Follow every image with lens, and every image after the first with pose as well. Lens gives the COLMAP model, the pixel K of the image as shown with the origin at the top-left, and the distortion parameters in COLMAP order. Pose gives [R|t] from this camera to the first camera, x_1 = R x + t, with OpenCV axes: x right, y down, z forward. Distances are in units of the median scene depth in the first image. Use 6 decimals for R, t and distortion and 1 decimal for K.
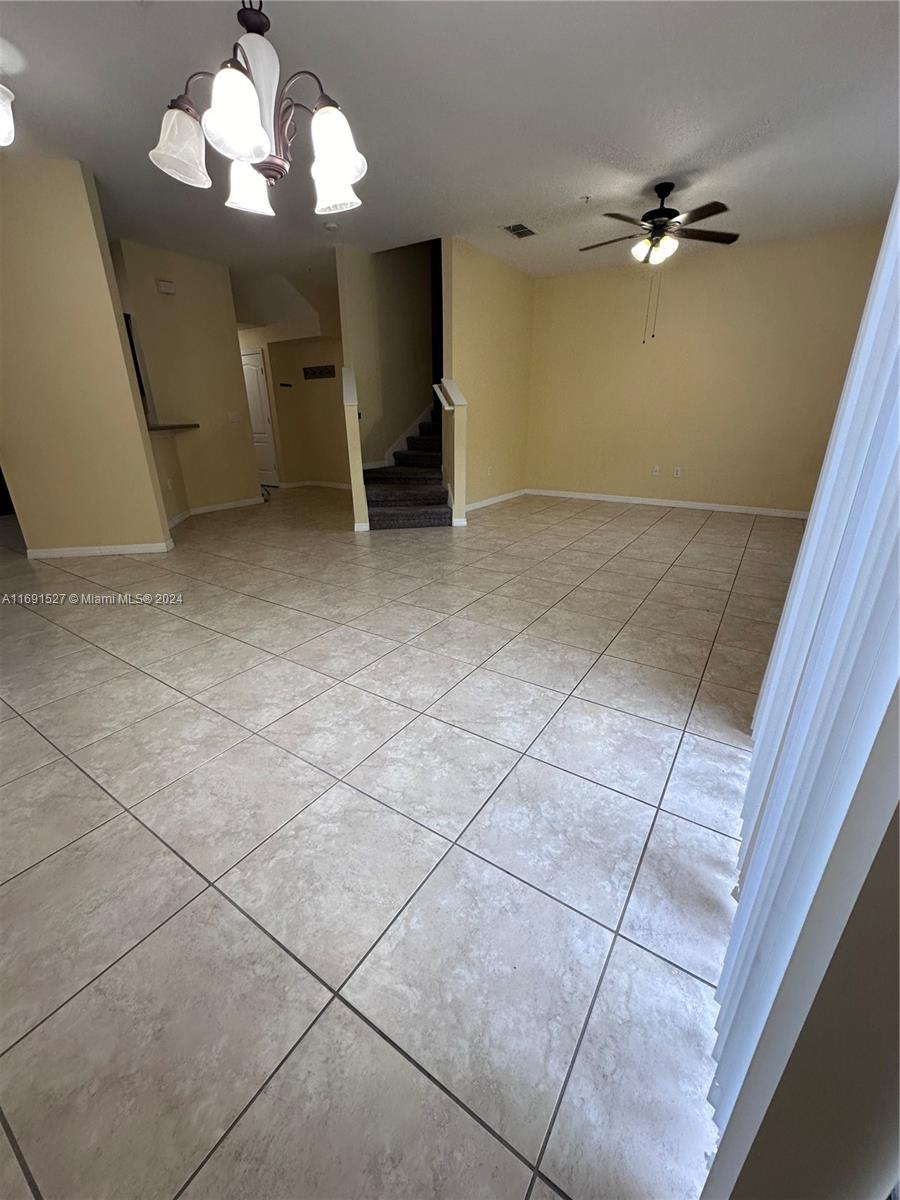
lens RADIAL K [[475.9, 0, 450.6], [0, 475.9, 598.1], [0, 0, 1]] dist [-0.002470, -0.000009]
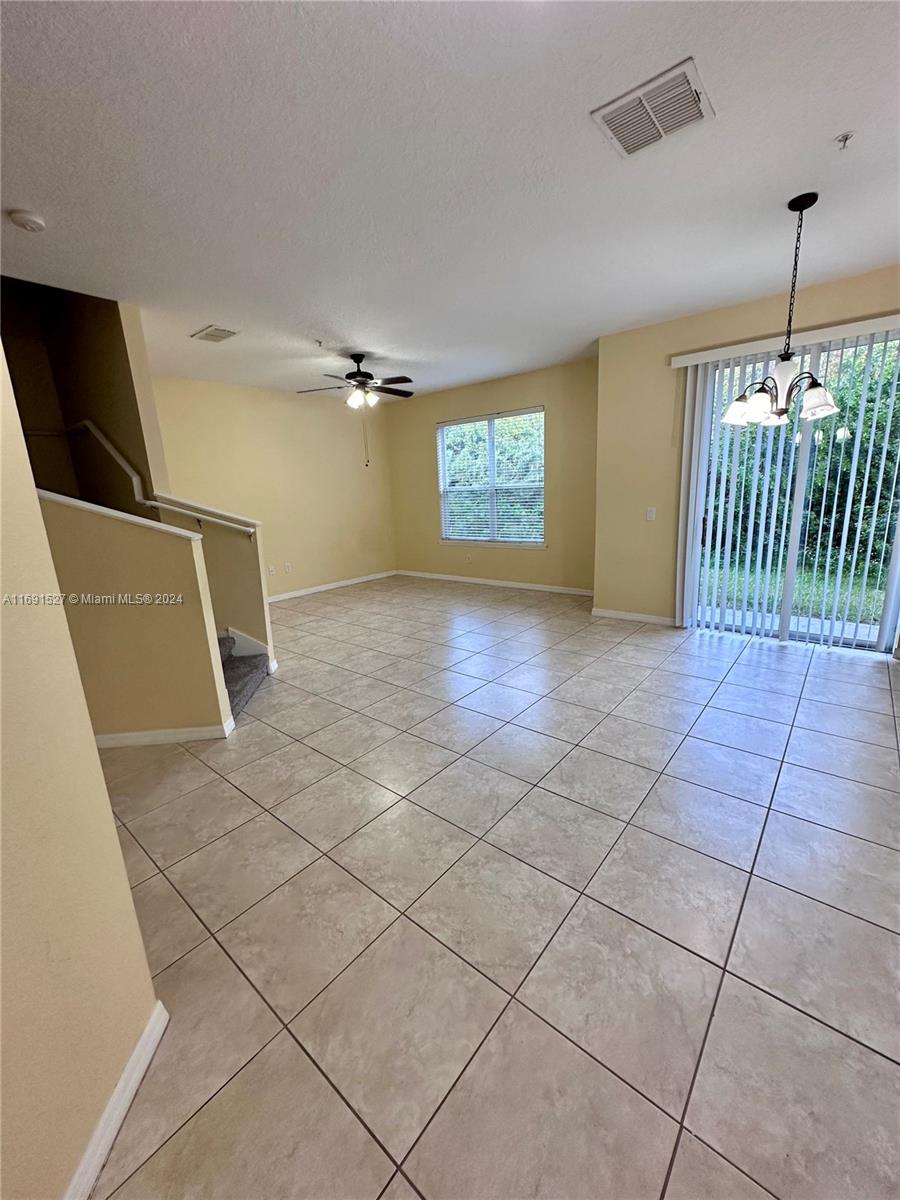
lens RADIAL K [[477.6, 0, 450.0], [0, 477.6, 600.0], [0, 0, 1]] dist [-0.000720, -0.000038]
pose [[0.111143, -0.230460, 0.966714, -0.996619], [0.397829, 0.901717, 0.169226, -0.402044], [-0.910703, 0.365779, 0.191903, 0.807595]]
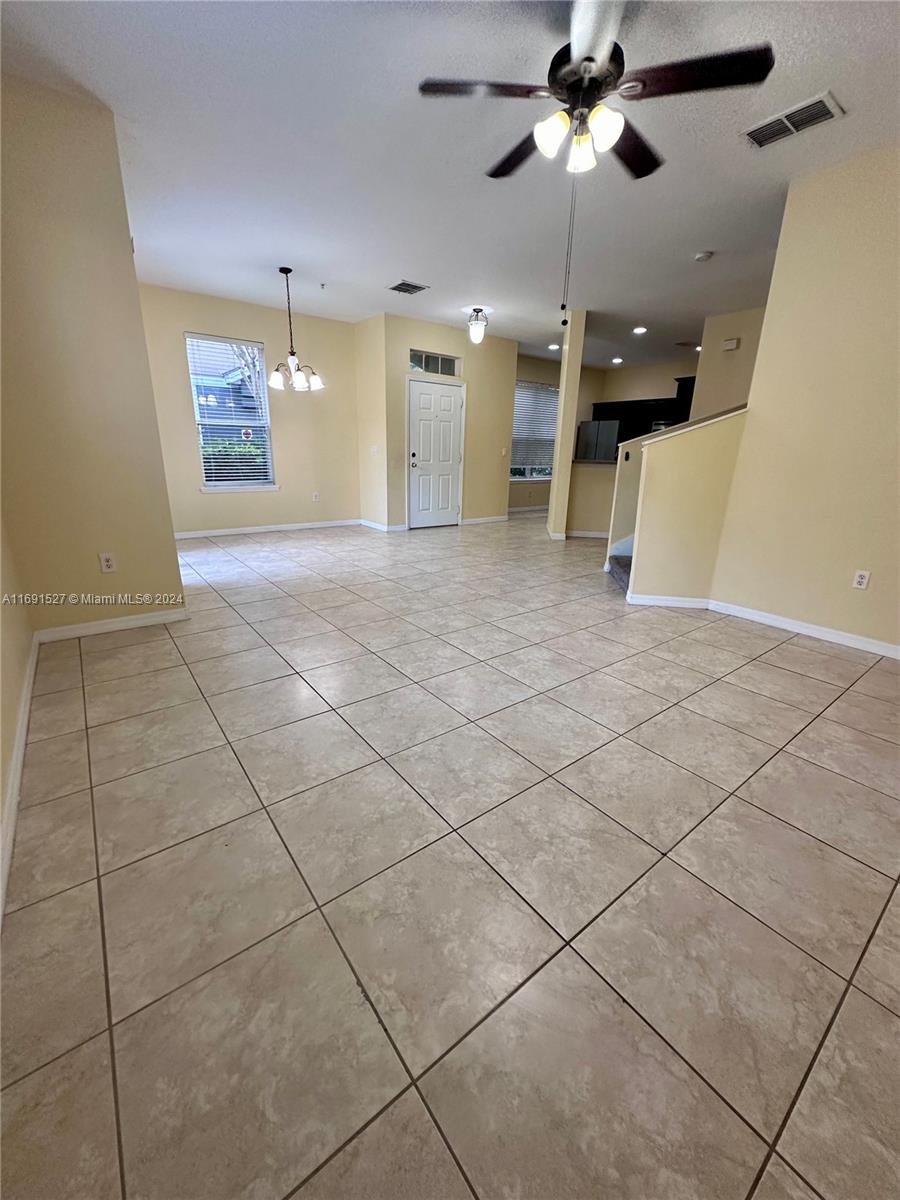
lens RADIAL K [[475.9, 0, 450.6], [0, 475.9, 598.1], [0, 0, 1]] dist [-0.002470, -0.000009]
pose [[-0.322858, 0.279901, -0.904112, 1.162077], [-0.359324, 0.847496, 0.390688, -0.513716], [0.875585, 0.451006, -0.173045, 1.302378]]
